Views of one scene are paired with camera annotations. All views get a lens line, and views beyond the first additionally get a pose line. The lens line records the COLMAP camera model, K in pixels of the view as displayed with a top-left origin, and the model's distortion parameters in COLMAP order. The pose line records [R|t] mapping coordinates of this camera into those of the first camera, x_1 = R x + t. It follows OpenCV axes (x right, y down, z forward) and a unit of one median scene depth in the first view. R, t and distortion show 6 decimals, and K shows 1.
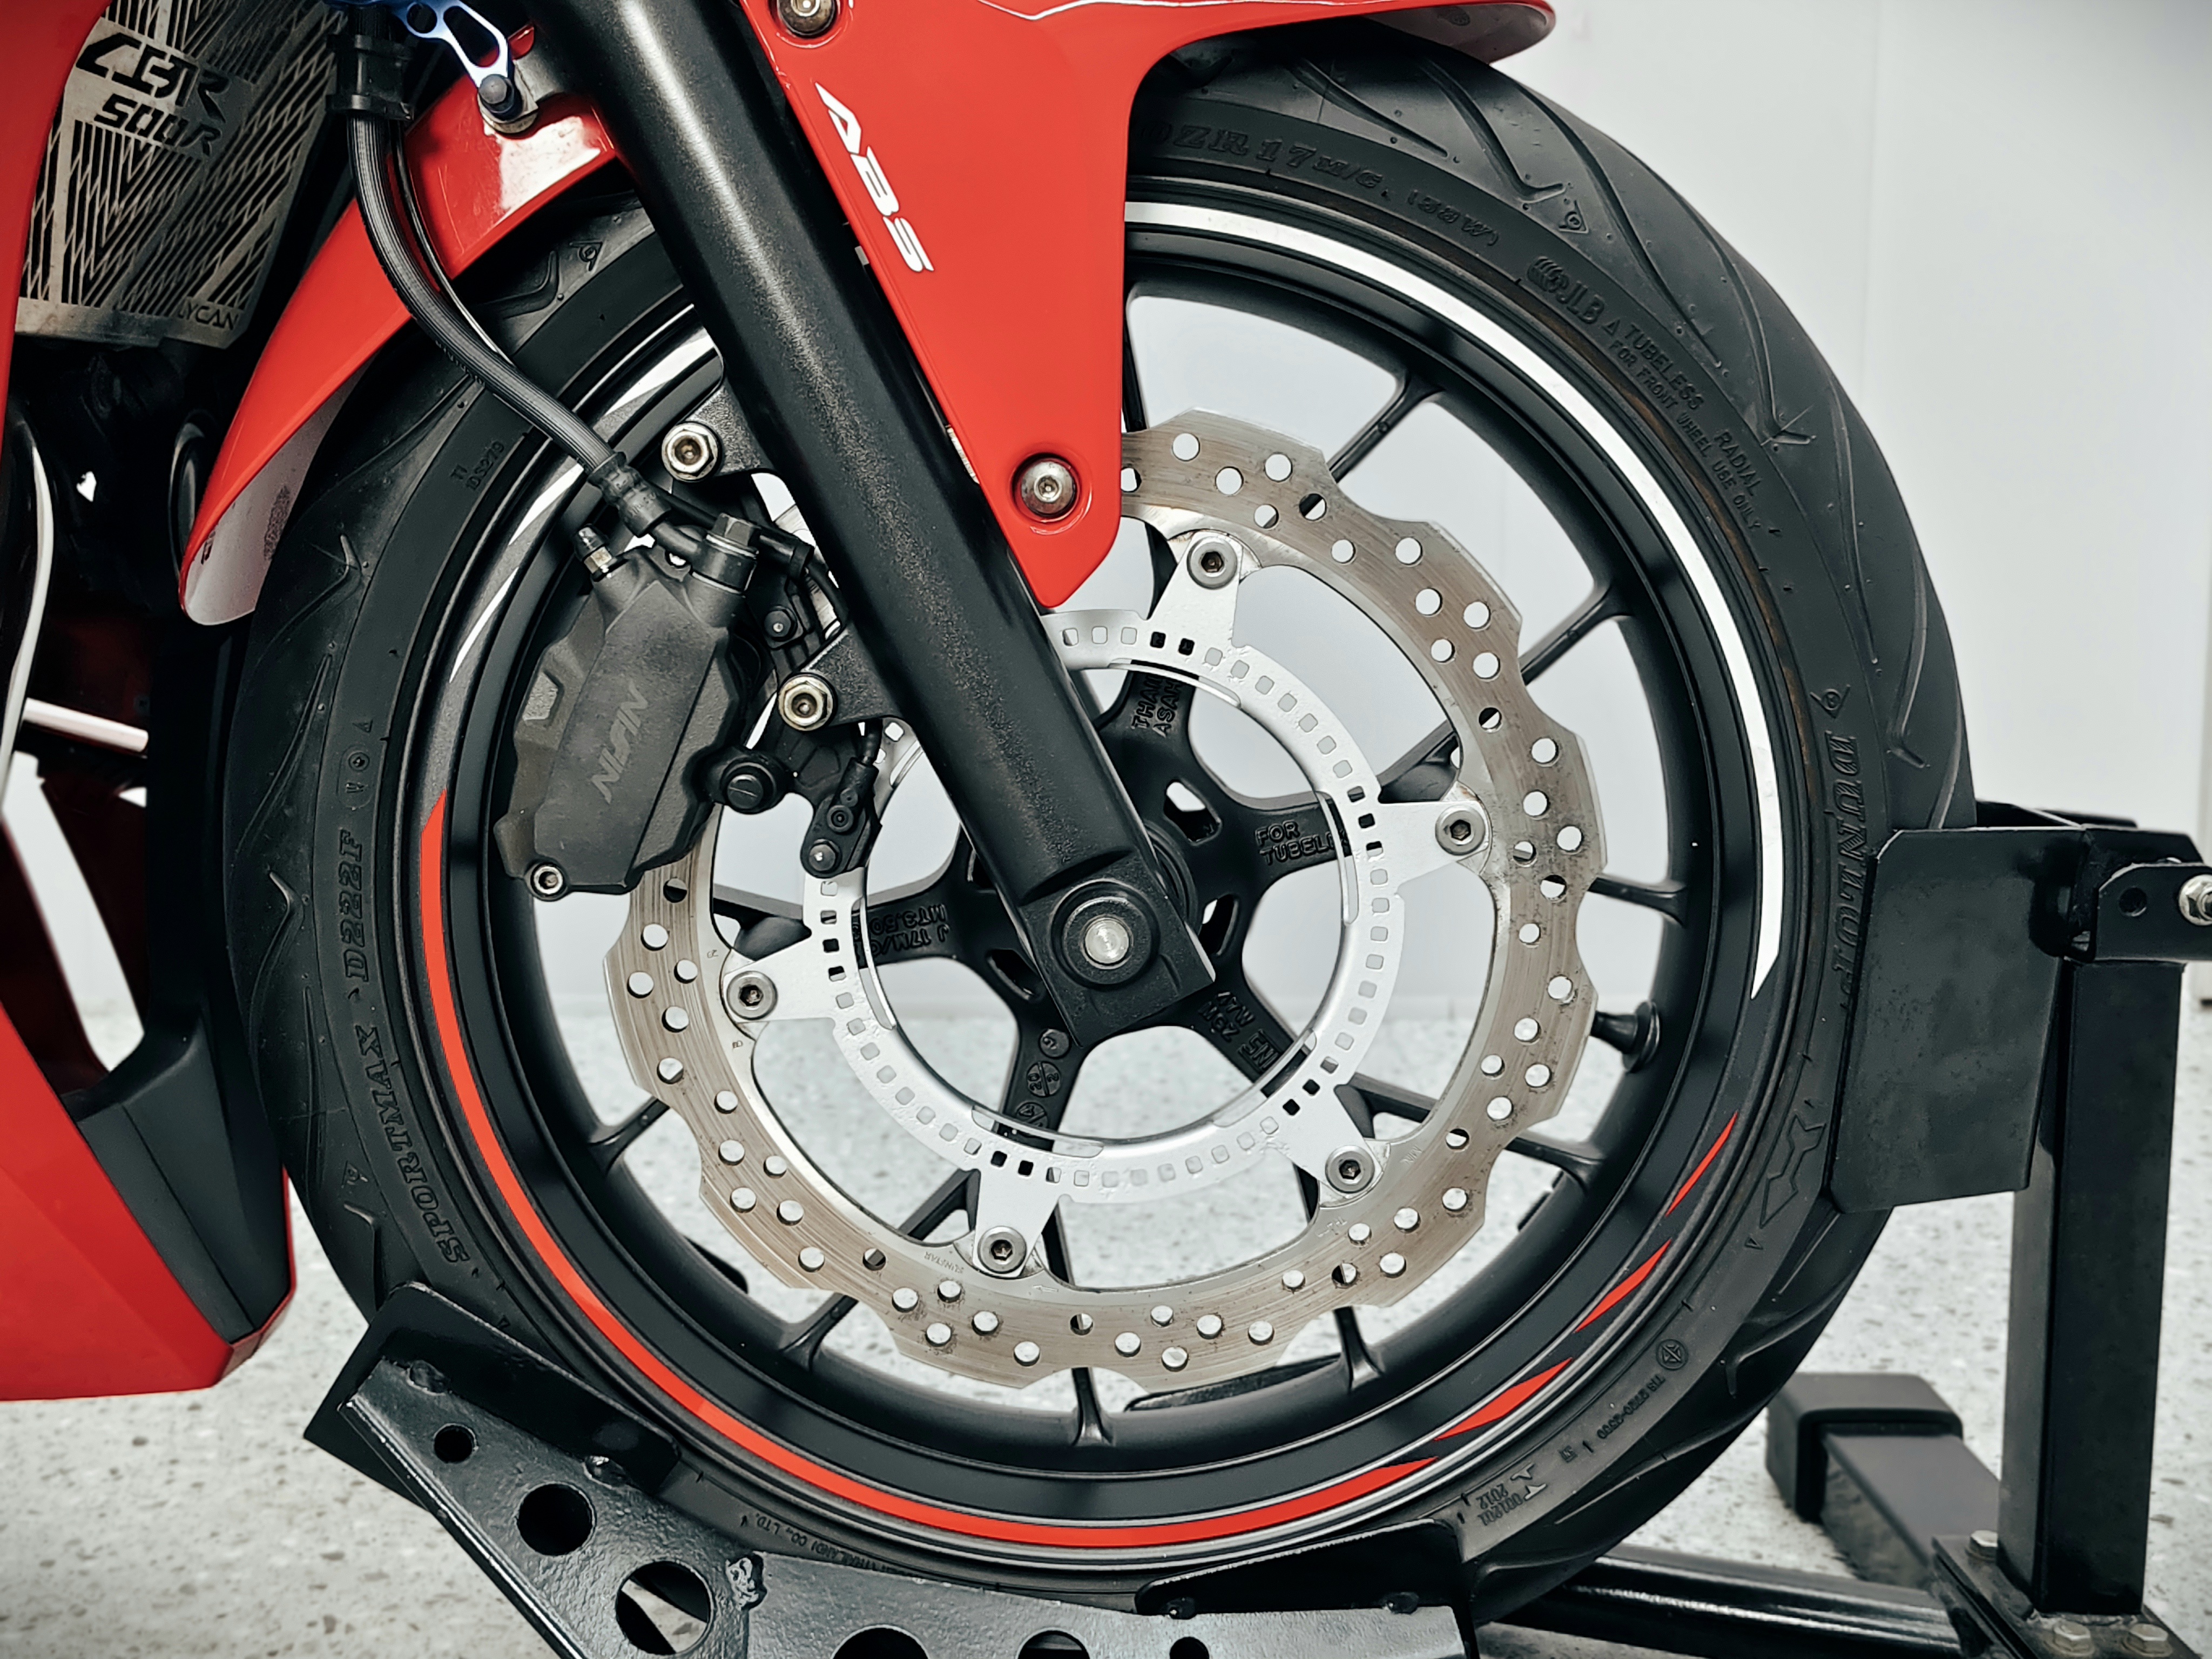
lens RADIAL K [[2264.9, 0, 1106.0], [0, 2264.9, 829.5], [0, 0, 1]] dist [0.034516, 0.018416]
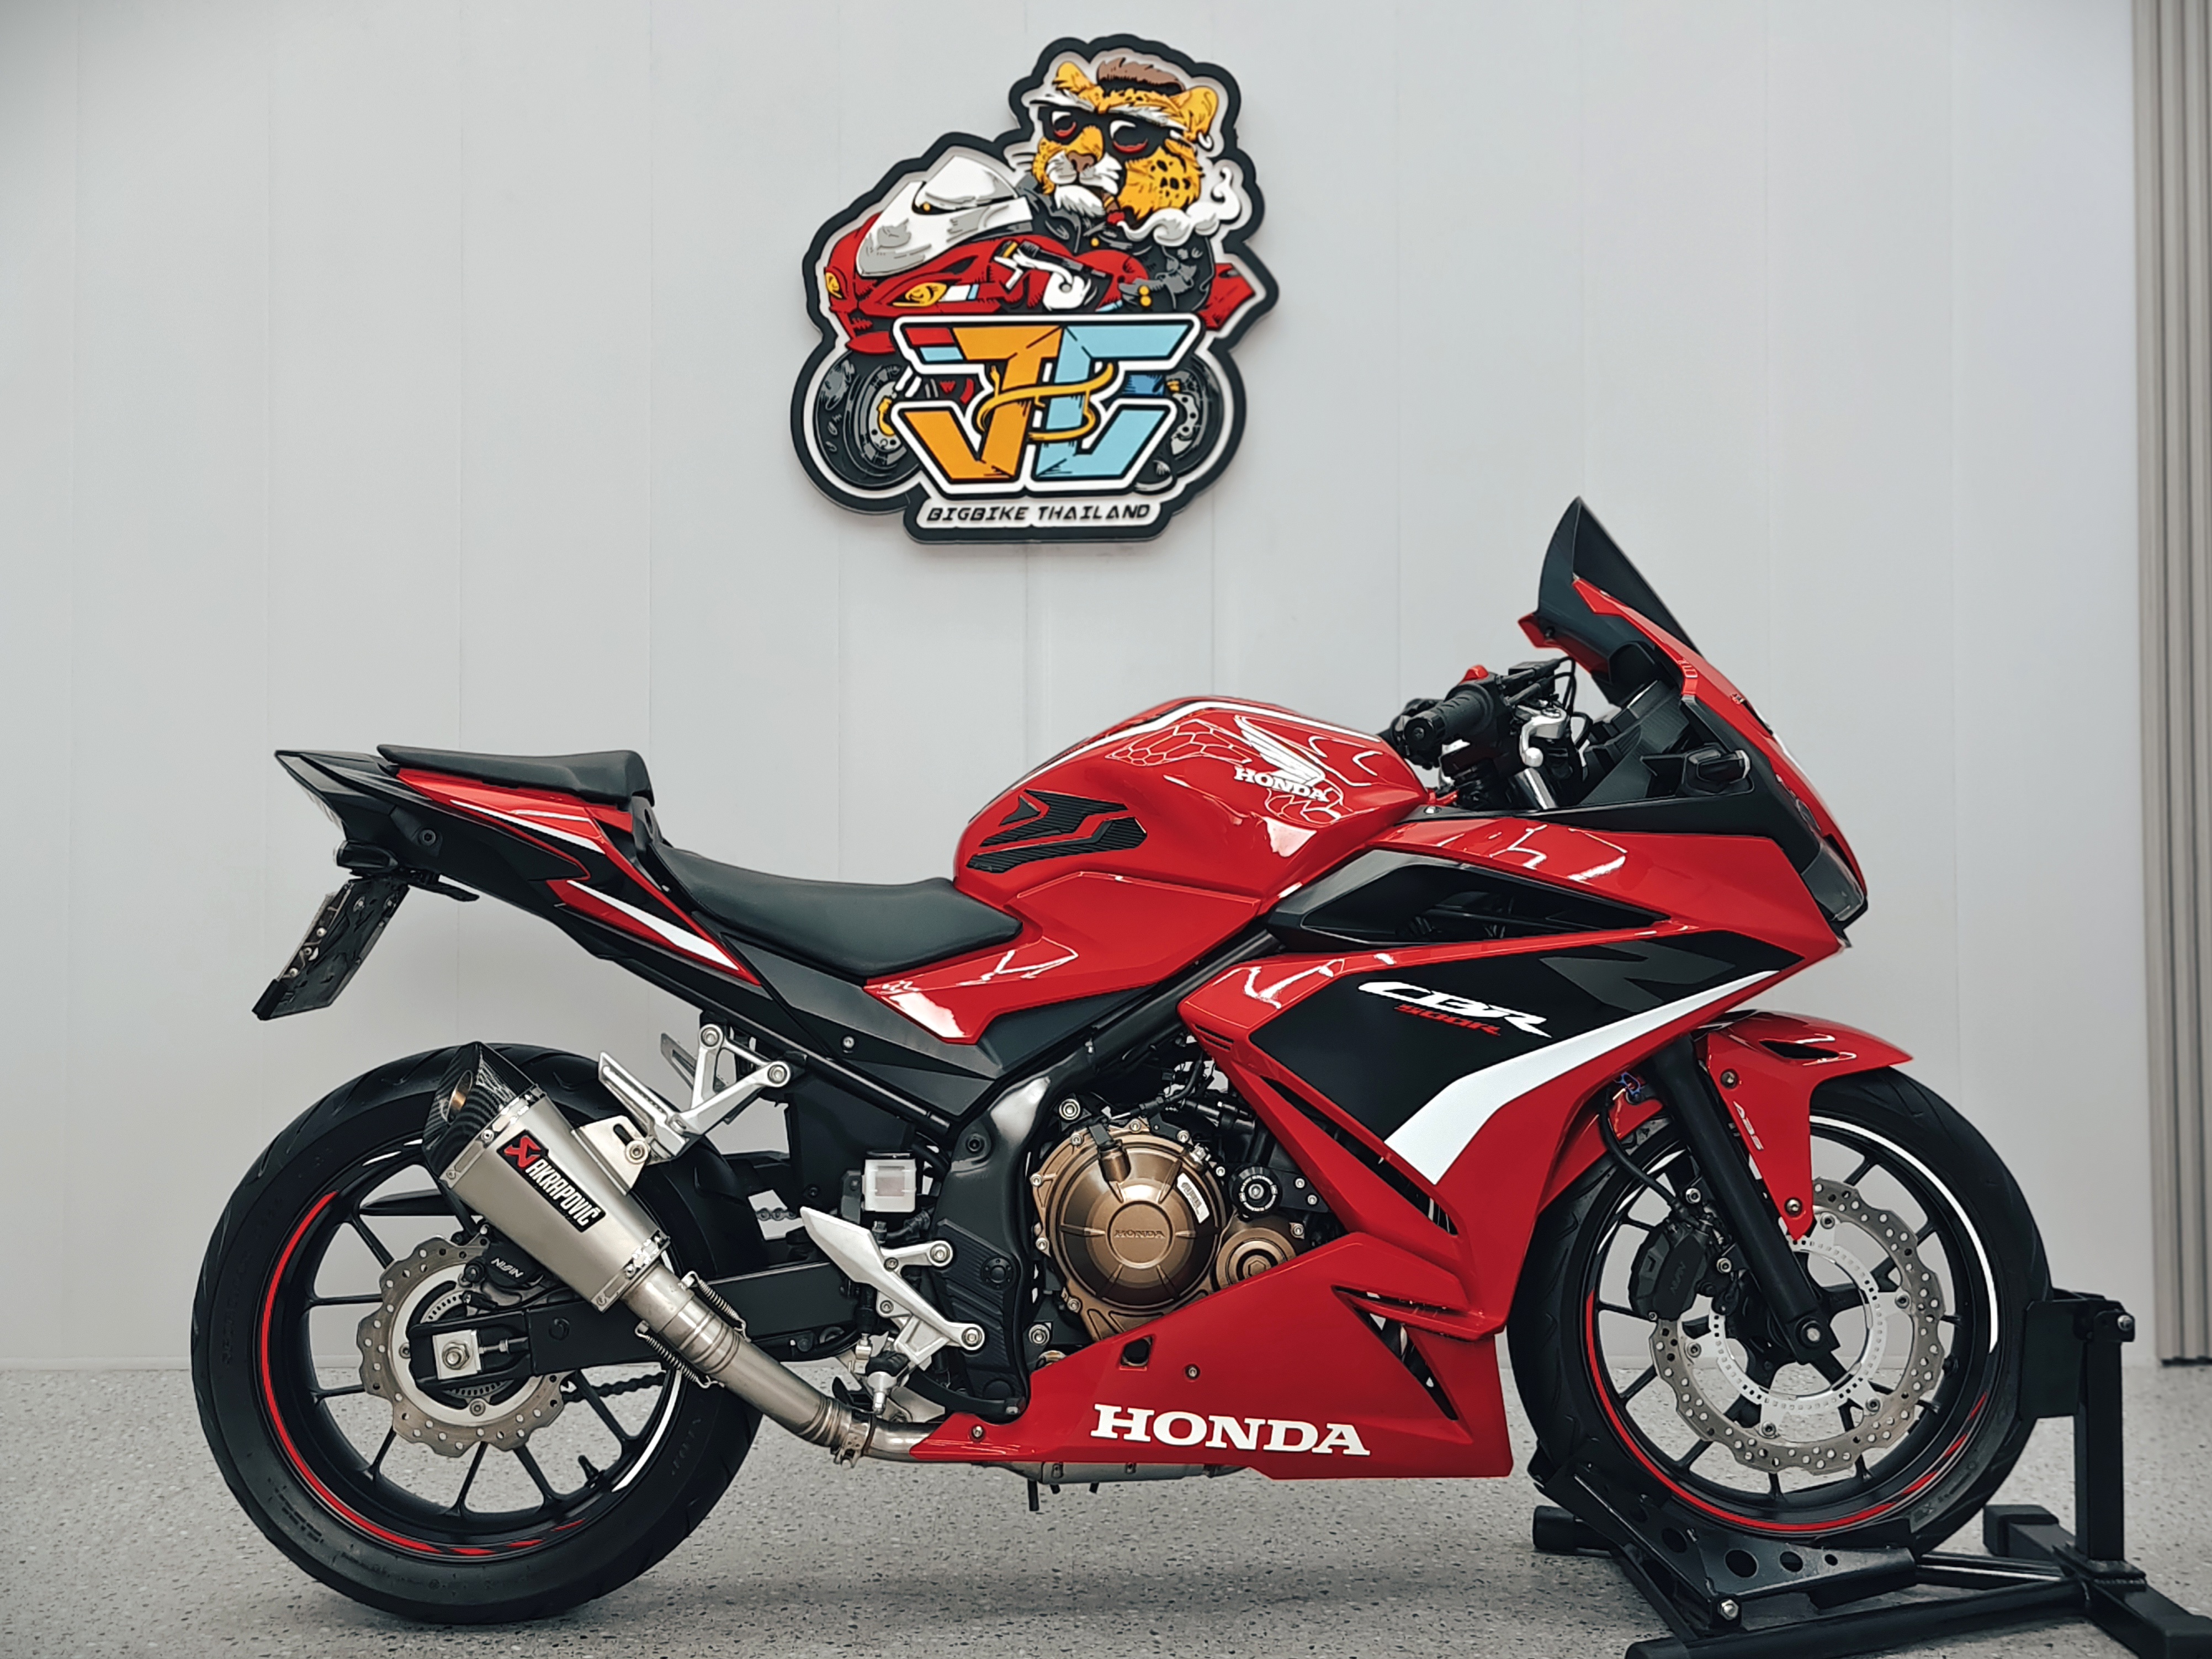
lens RADIAL K [[2318.7, 0, 1130.6], [0, 2318.7, 840.6], [0, 0, 1]] dist [0.041516, 0.011527]
pose [[0.999914, -0.000176, 0.013150, -1.000205], [0.002107, 0.989144, -0.146935, -0.163739], [-0.012981, 0.146950, 0.989059, -2.428591]]
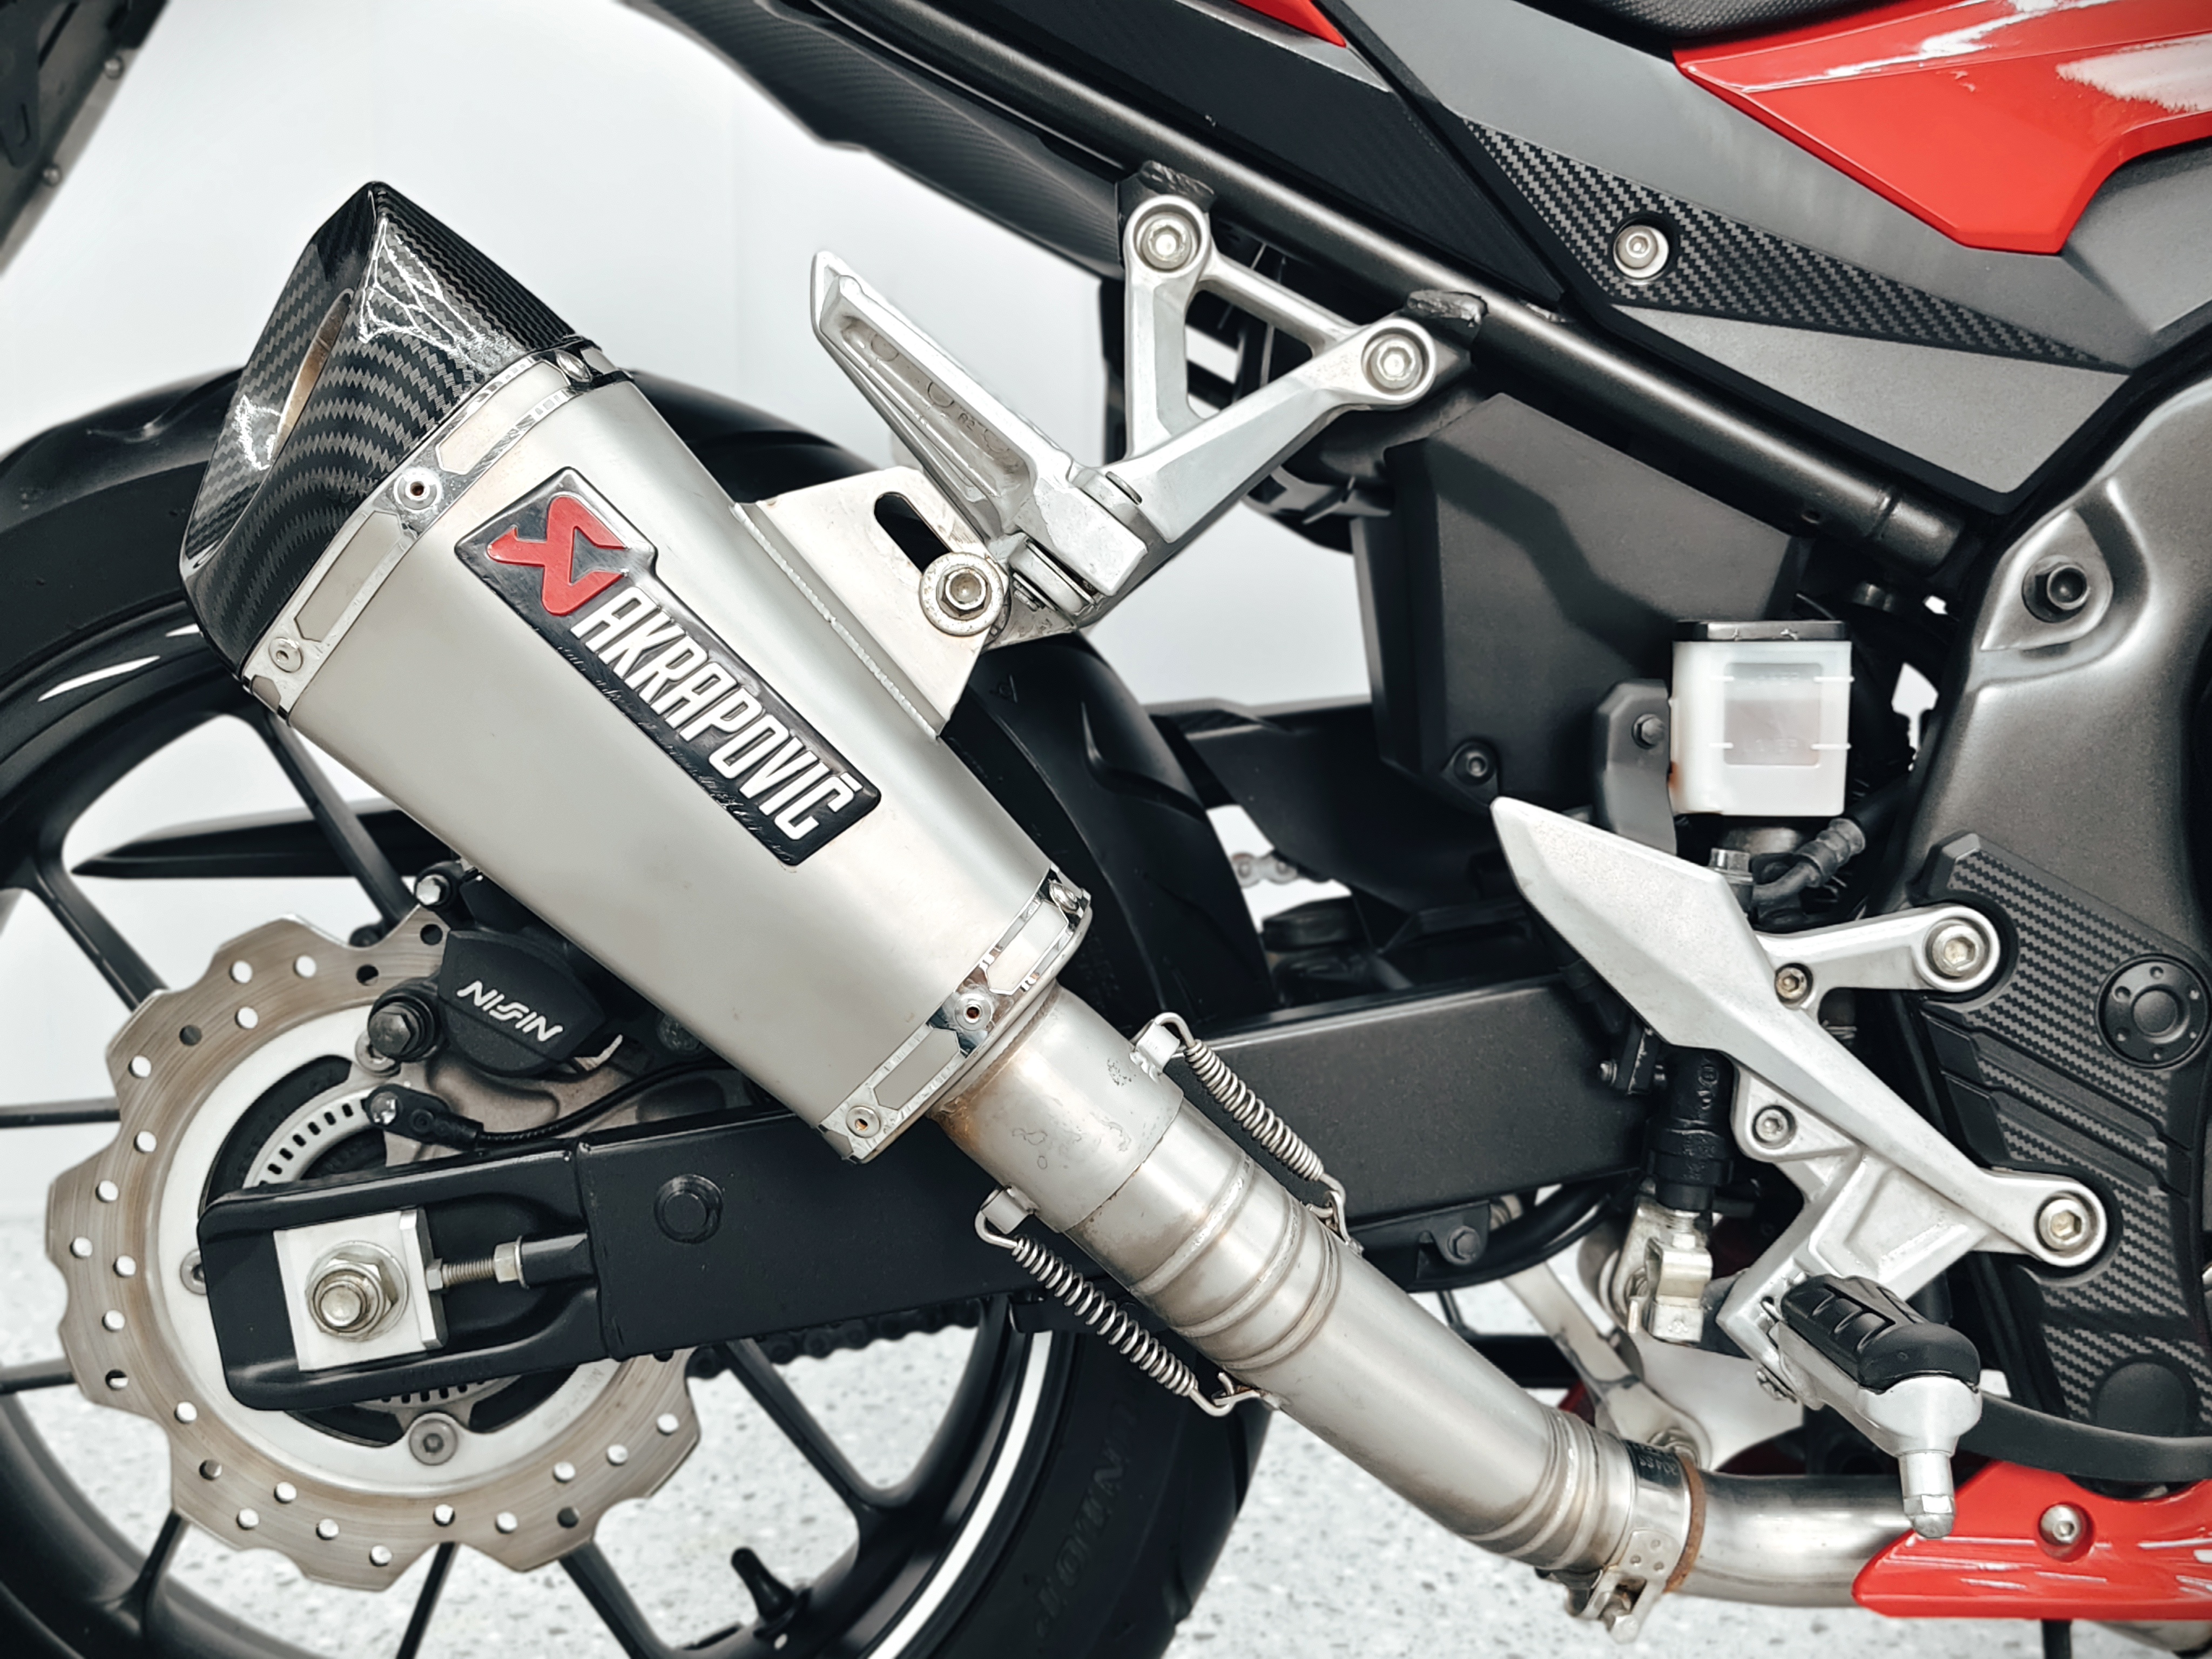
lens RADIAL K [[2264.9, 0, 1106.0], [0, 2264.9, 829.5], [0, 0, 1]] dist [0.034516, 0.018416]
pose [[0.999717, -0.013498, 0.019602, -1.587421], [0.014632, 0.998157, -0.058886, -0.070423], [-0.018771, 0.059157, 0.998072, -0.105812]]
